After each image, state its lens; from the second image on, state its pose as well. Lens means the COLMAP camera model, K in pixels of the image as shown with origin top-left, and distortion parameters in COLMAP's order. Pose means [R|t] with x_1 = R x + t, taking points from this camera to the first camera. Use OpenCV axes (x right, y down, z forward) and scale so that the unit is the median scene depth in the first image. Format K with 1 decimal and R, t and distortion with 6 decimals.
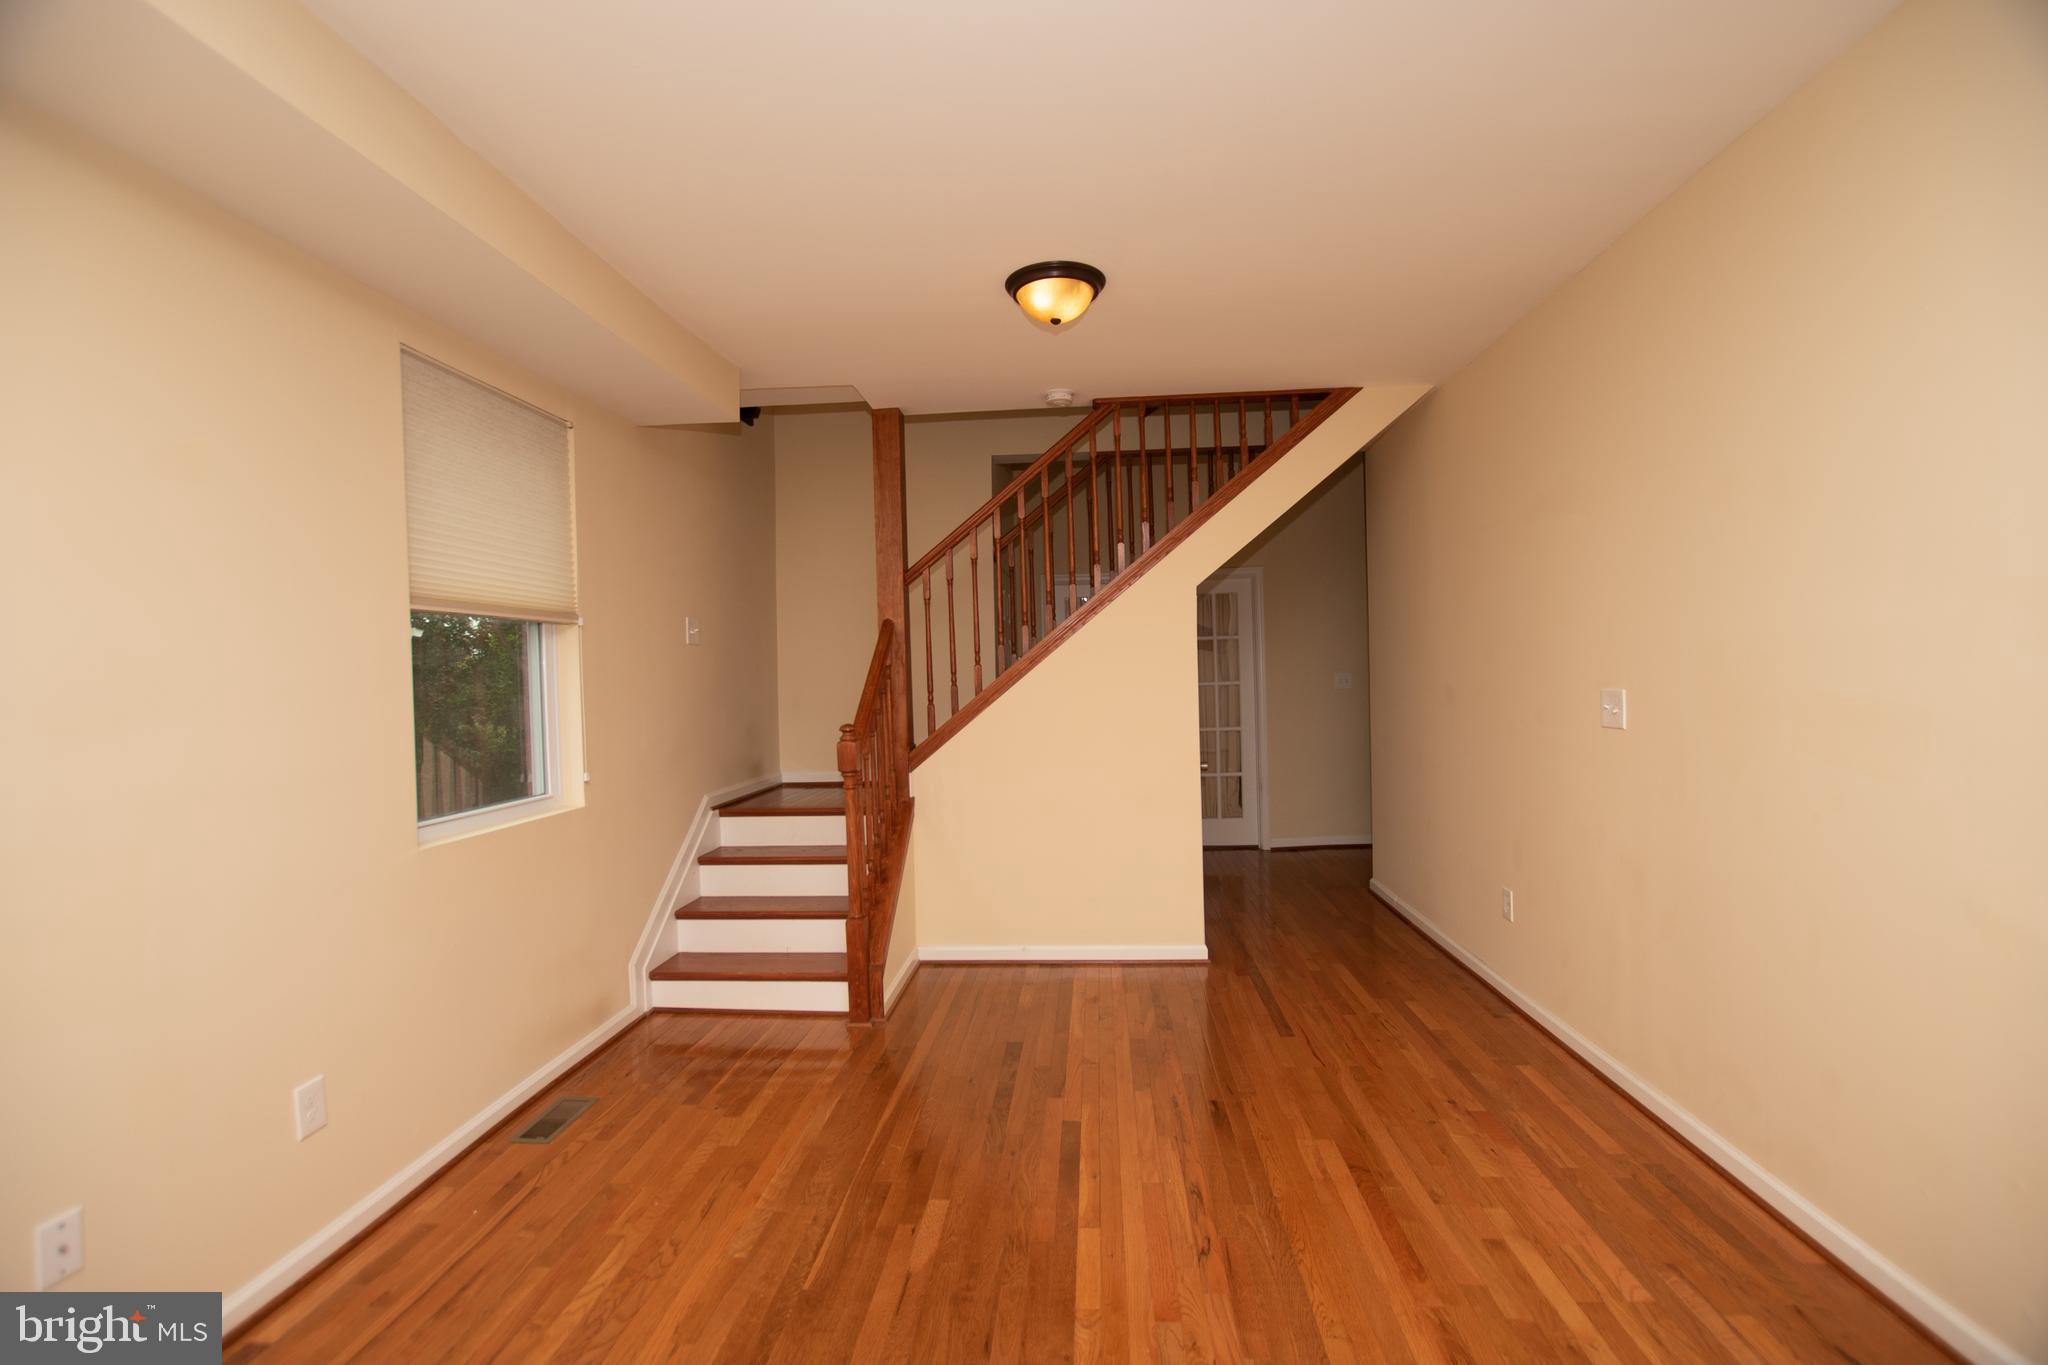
lens RADIAL K [[917.0, 0, 1025.6], [0, 917.0, 682.0], [0, 0, 1]] dist [-0.028948, 0.001337]
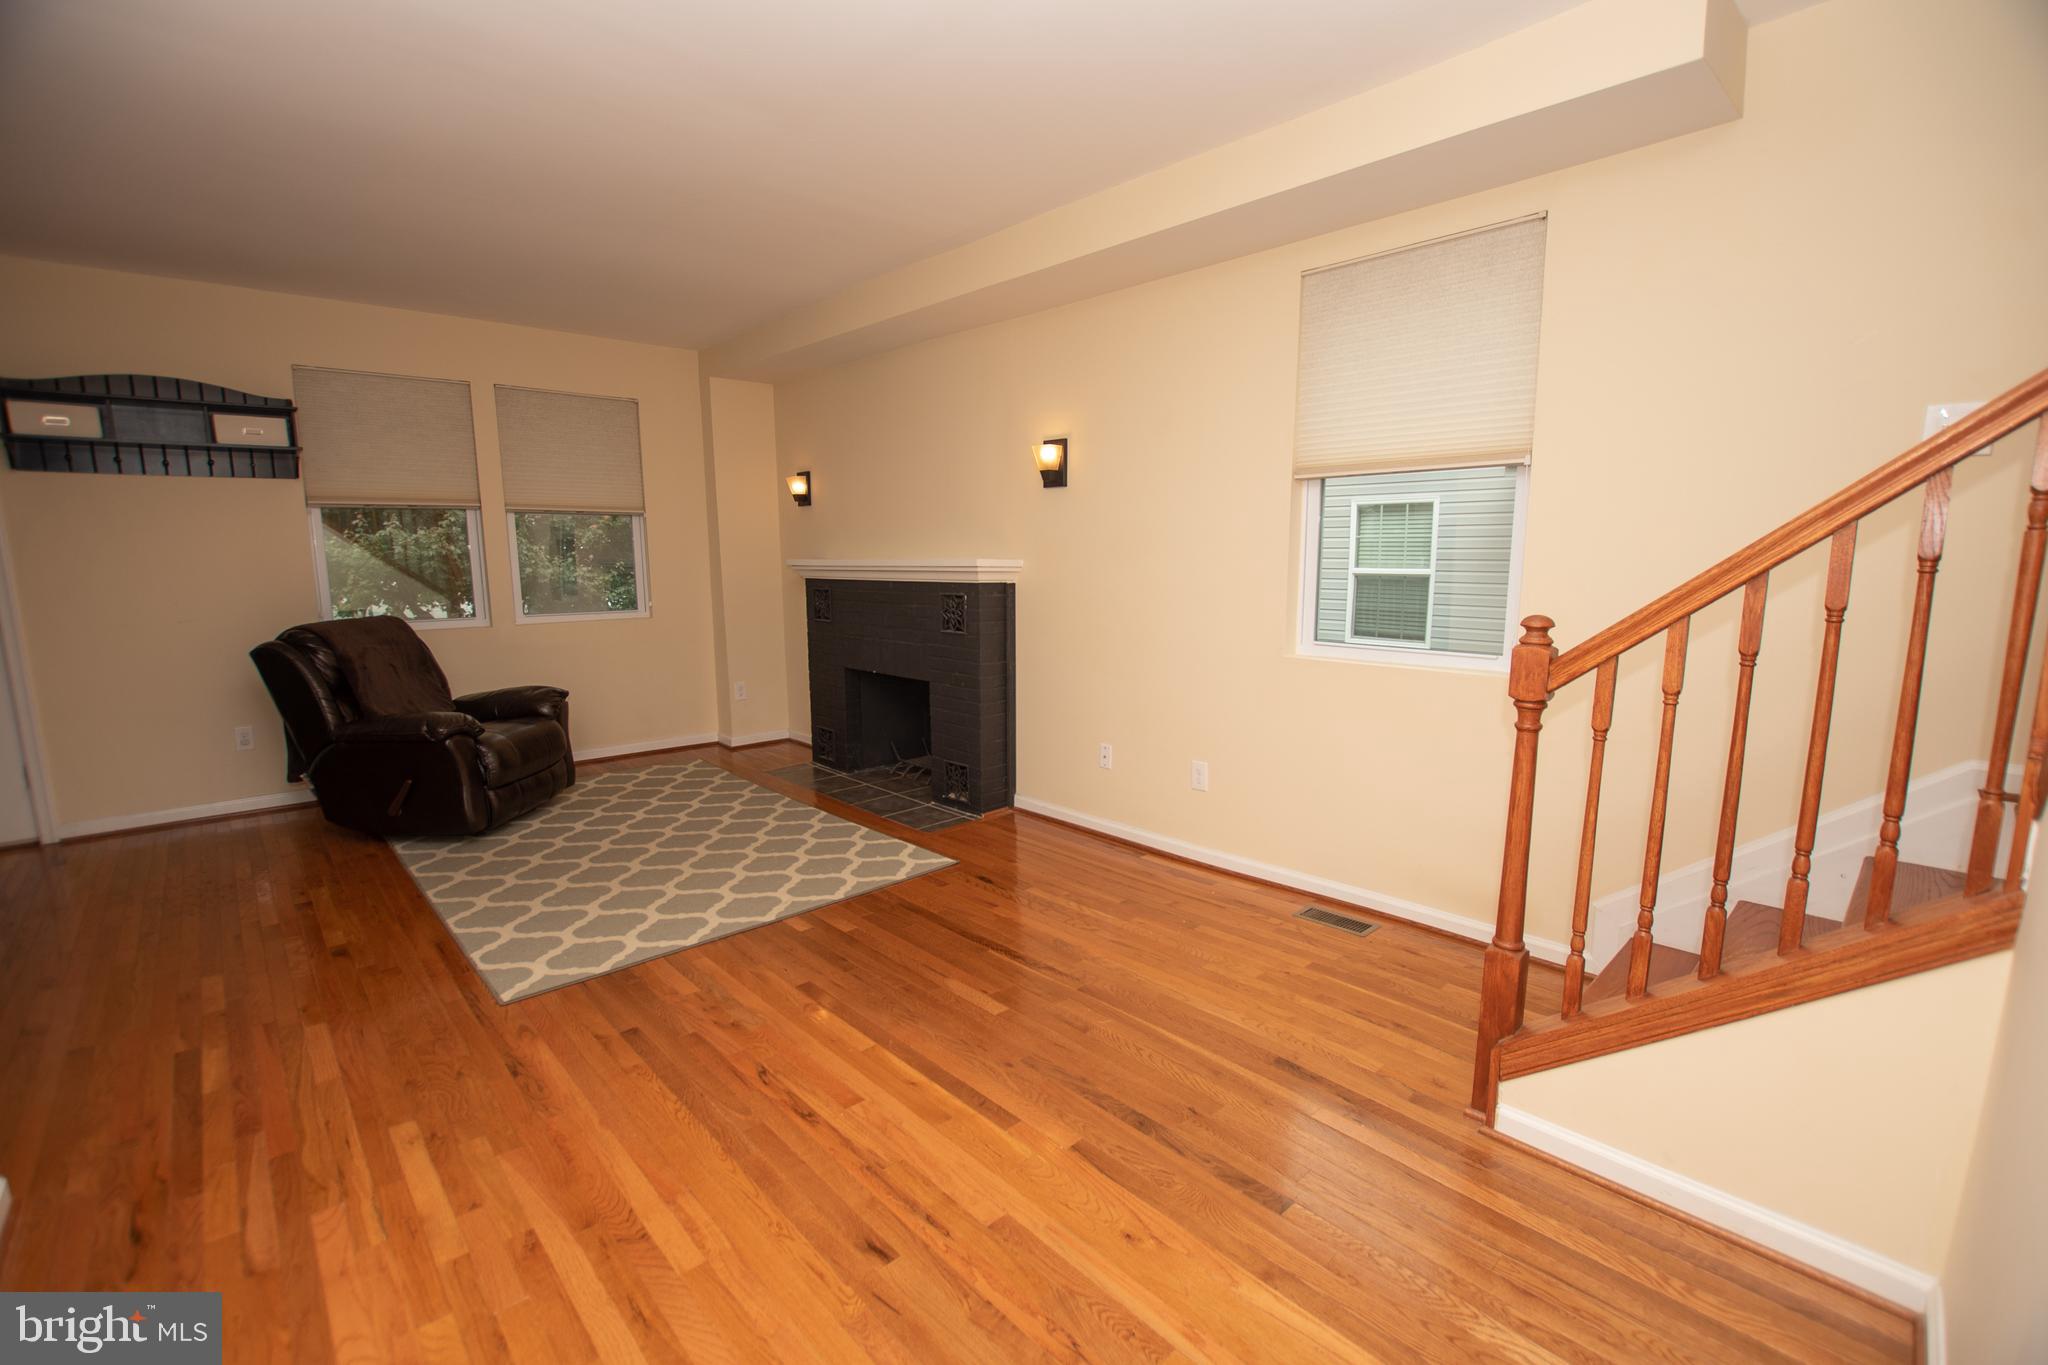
lens RADIAL K [[917.0, 0, 1023.8], [0, 917.0, 692.1], [0, 0, 1]] dist [-0.028948, 0.001337]
pose [[-0.691123, 0.141503, -0.708749, 0.602740], [0.019025, 0.983868, 0.177880, -0.015960], [0.722486, 0.109453, -0.682666, 1.672048]]
